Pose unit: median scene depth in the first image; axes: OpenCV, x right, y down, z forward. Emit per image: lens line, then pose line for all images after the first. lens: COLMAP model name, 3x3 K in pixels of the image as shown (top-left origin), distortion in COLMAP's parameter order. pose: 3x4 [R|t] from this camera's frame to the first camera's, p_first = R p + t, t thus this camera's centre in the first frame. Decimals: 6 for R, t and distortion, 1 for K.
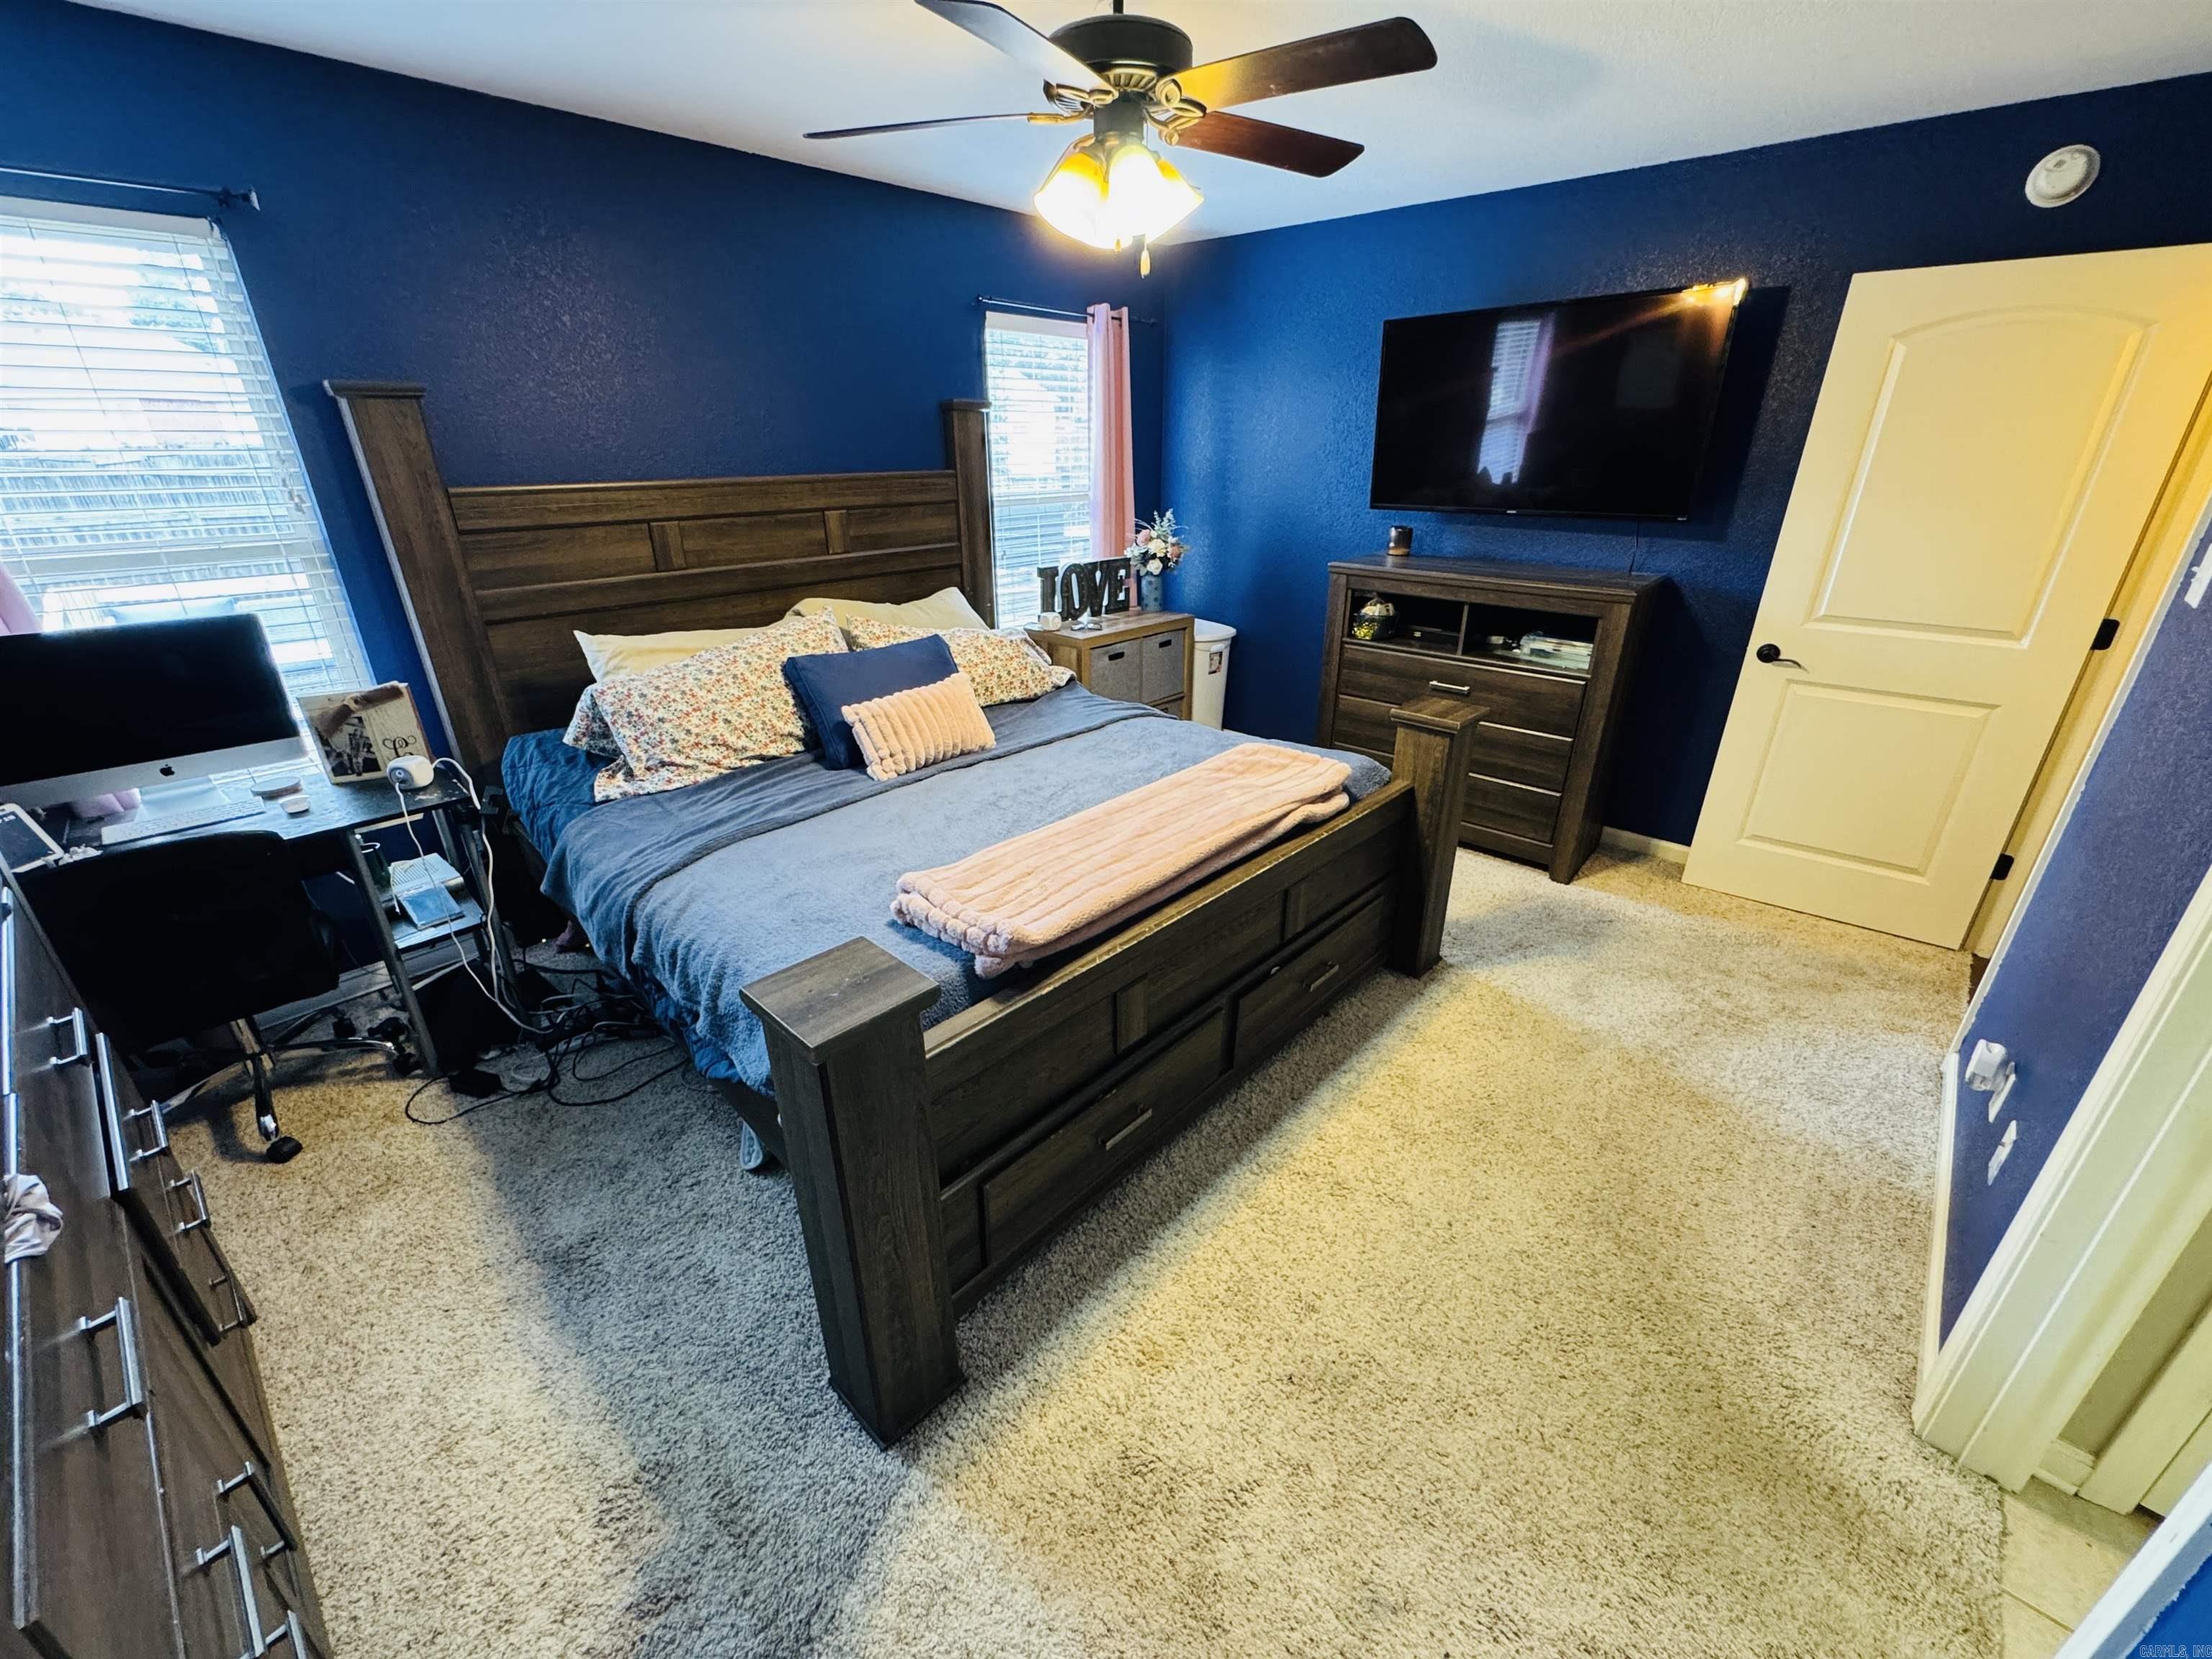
lens RADIAL K [[888.2, 0, 1106.3], [0, 888.2, 827.1], [0, 0, 1]] dist [-0.004245, 0.000456]
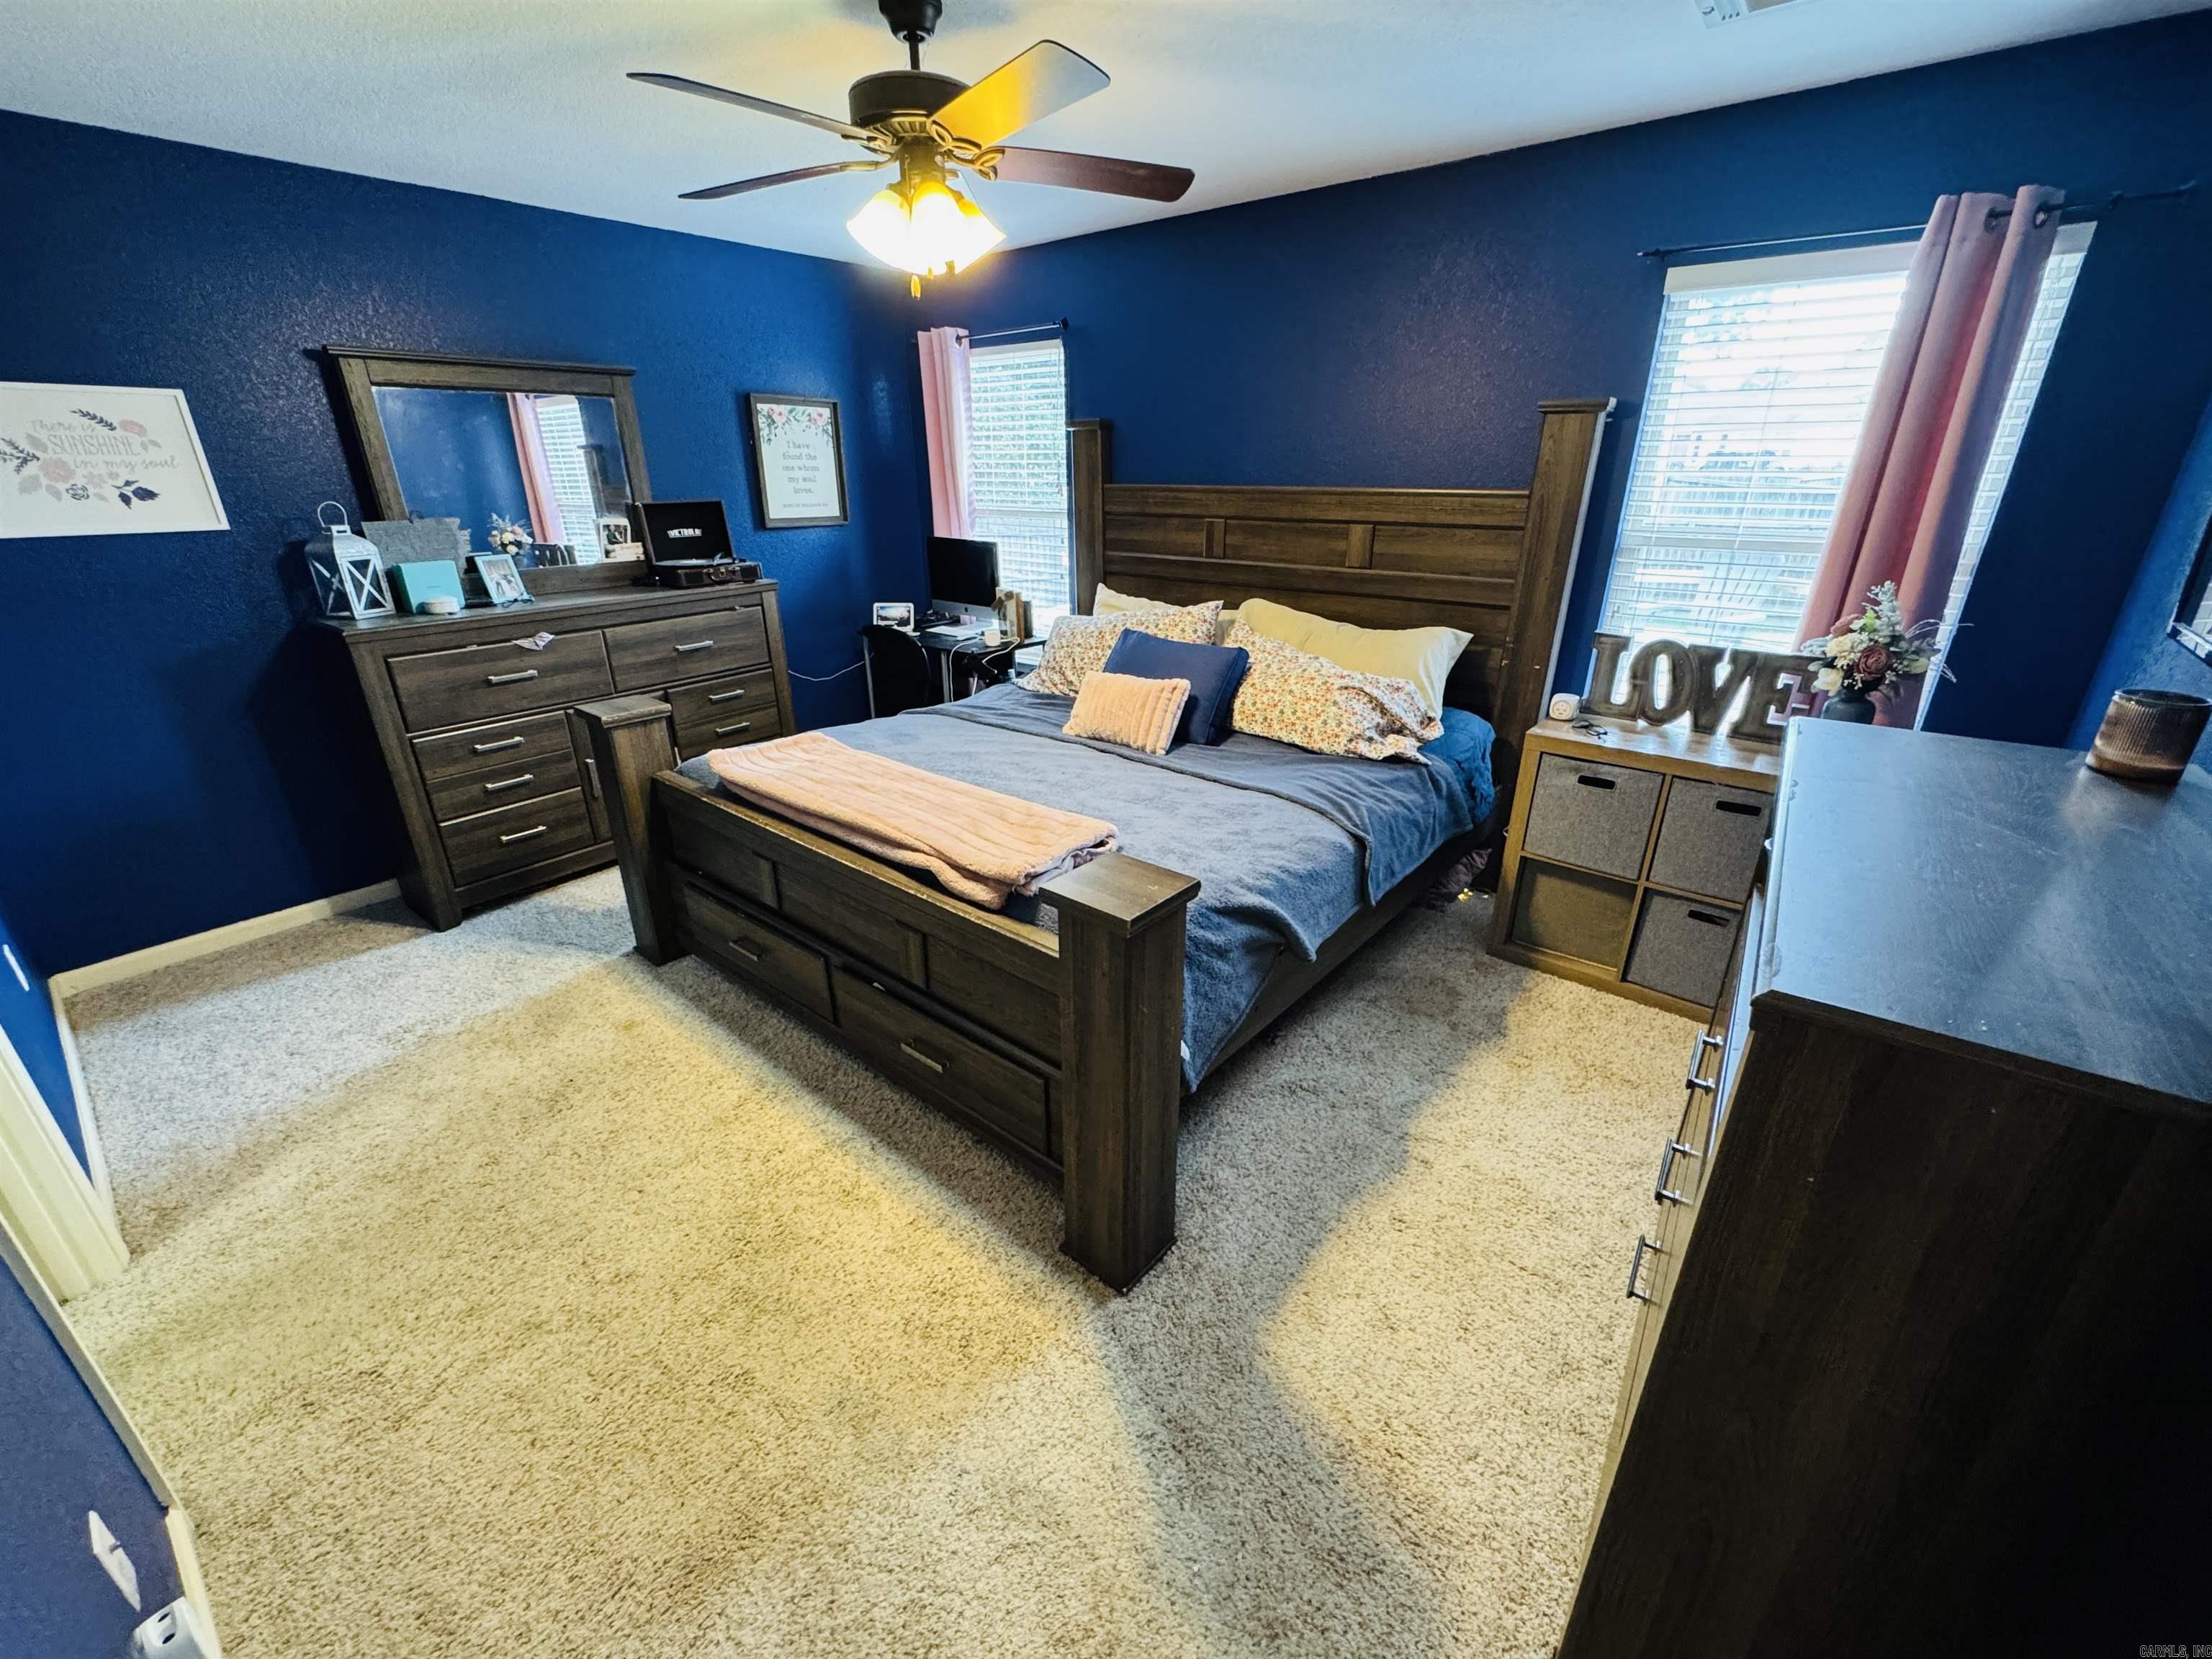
lens RADIAL K [[888.2, 0, 1106.3], [0, 888.2, 827.1], [0, 0, 1]] dist [-0.004245, 0.000456]
pose [[0.067521, 0.378807, -0.923009, 0.815734], [-0.397038, 0.858916, 0.323458, -0.317301], [0.915315, 0.344629, 0.208396, 0.754640]]
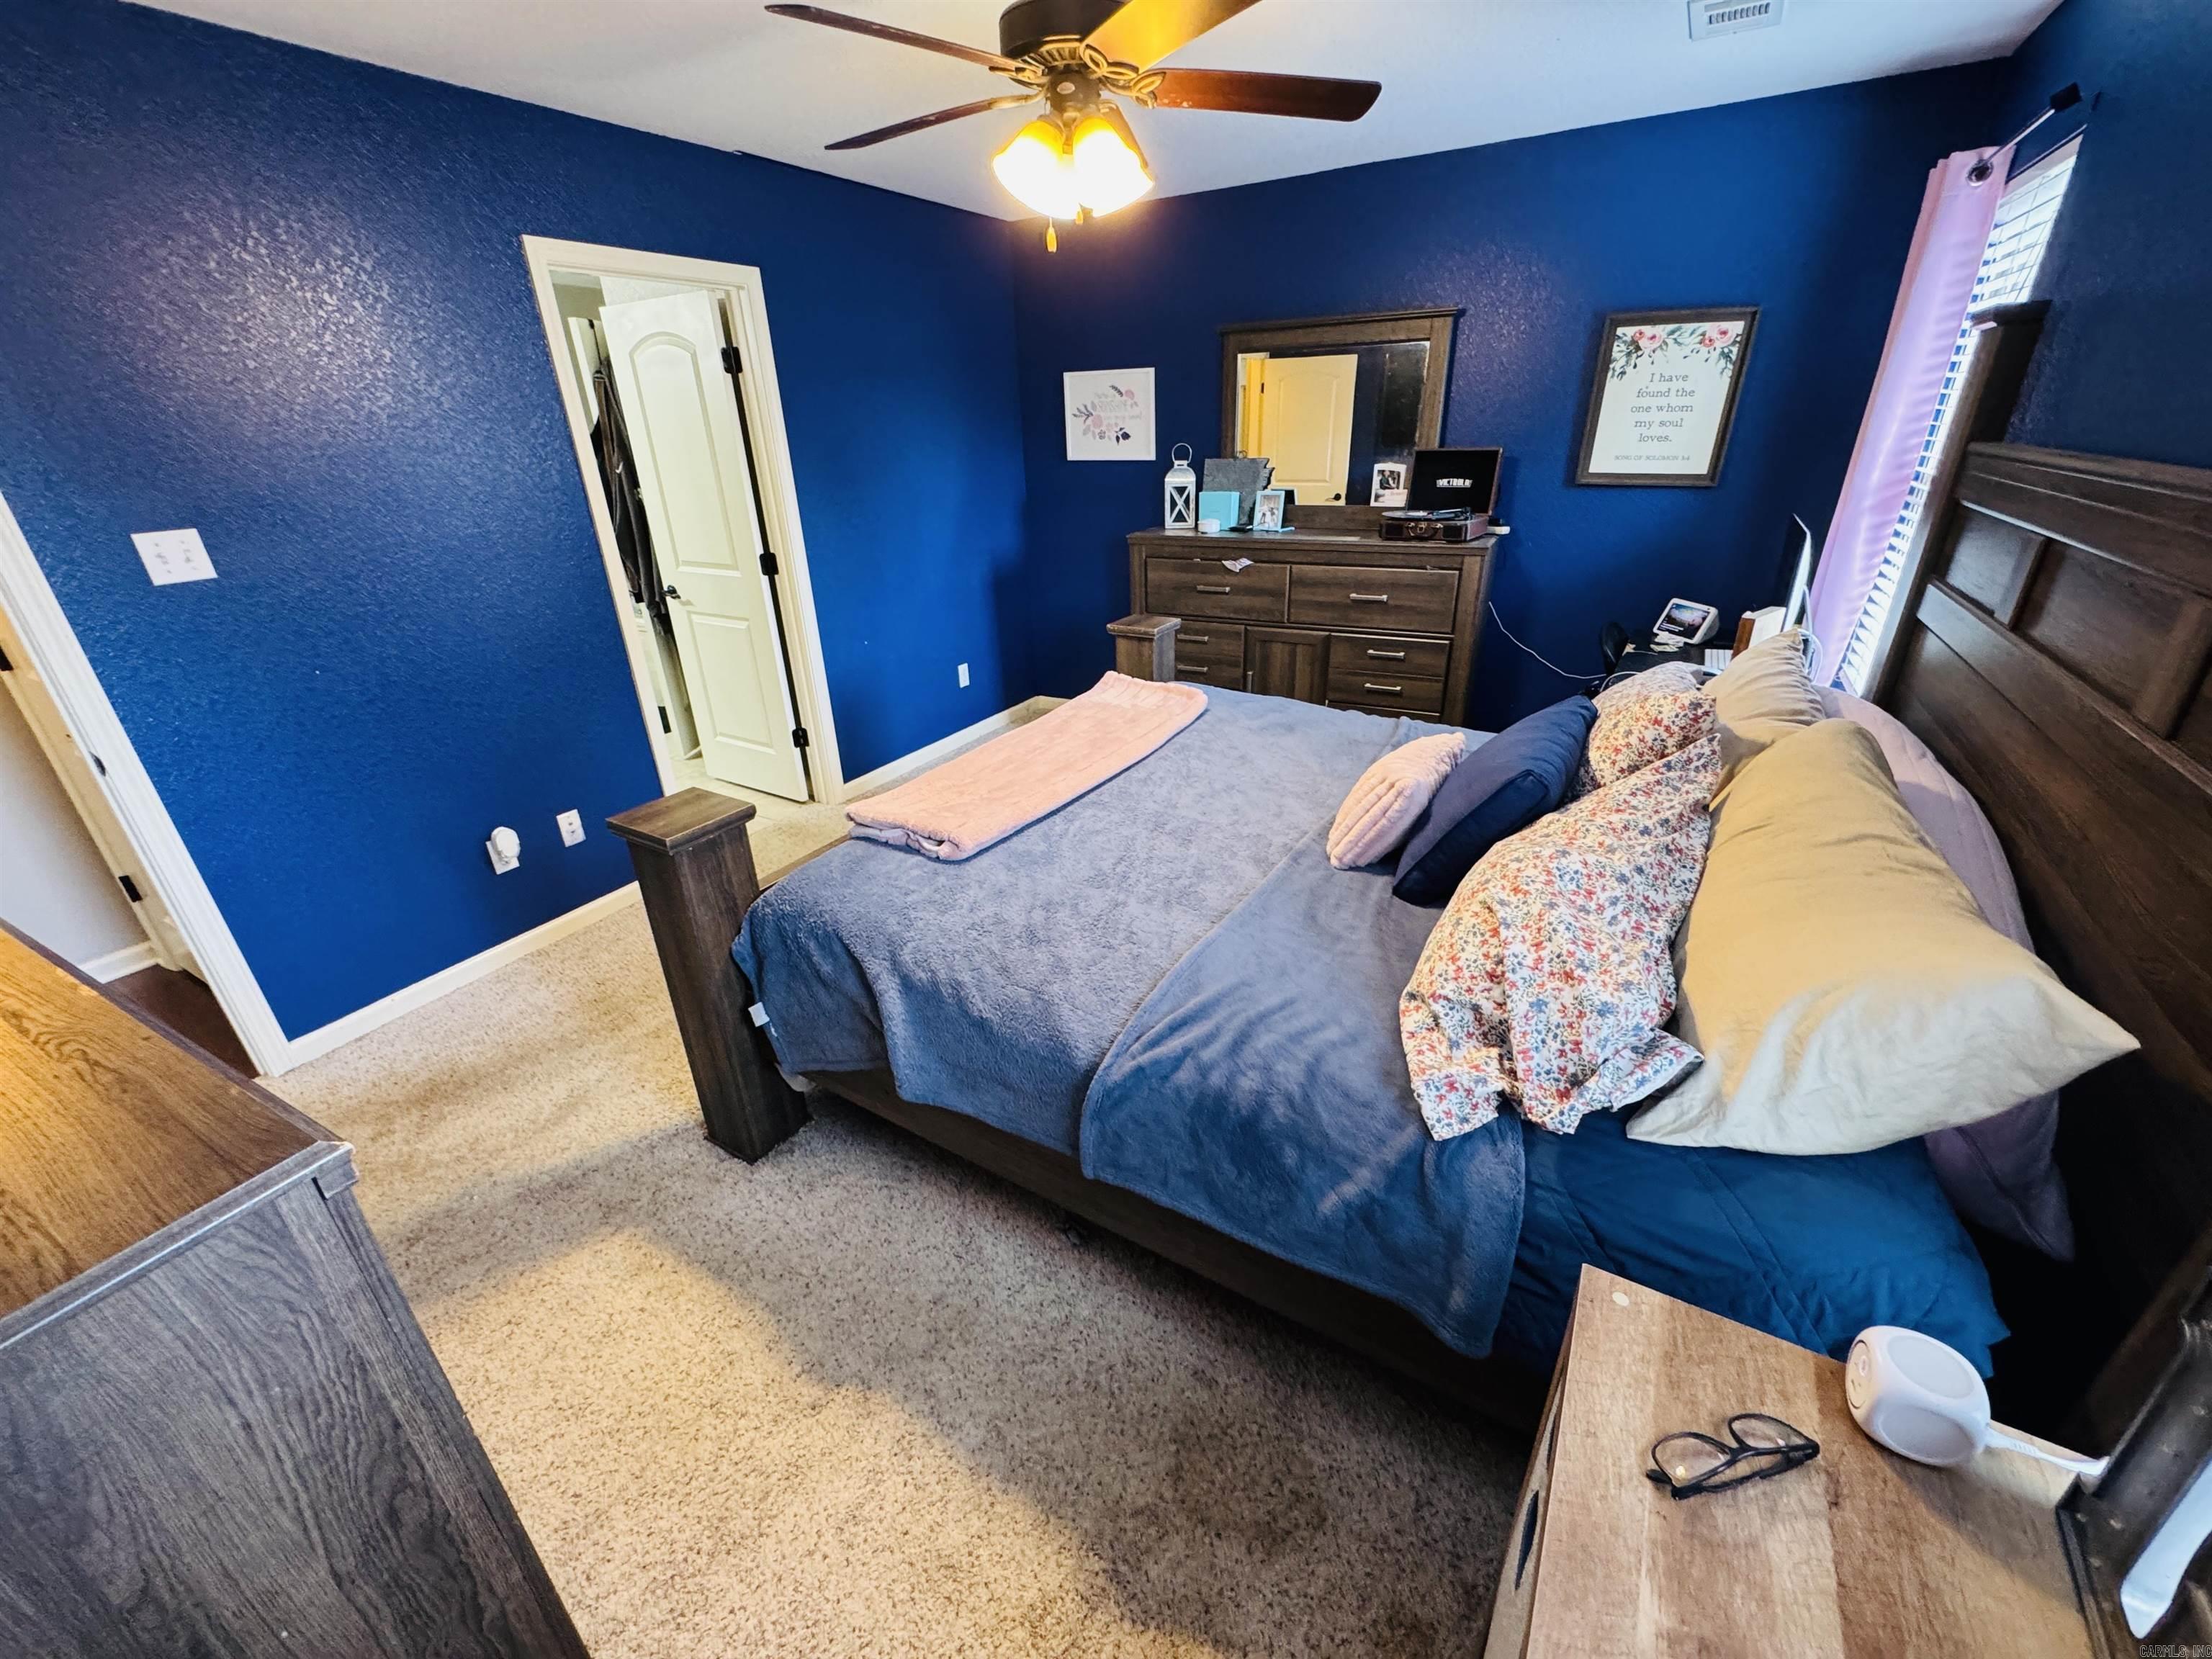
lens RADIAL K [[888.2, 0, 1106.3], [0, 888.2, 827.1], [0, 0, 1]] dist [-0.004245, 0.000456]
pose [[-0.975118, 0.120744, -0.185918, 0.168139], [-0.058619, 0.668366, 0.741520, -0.586111], [0.213795, 0.733968, -0.644657, 1.350338]]
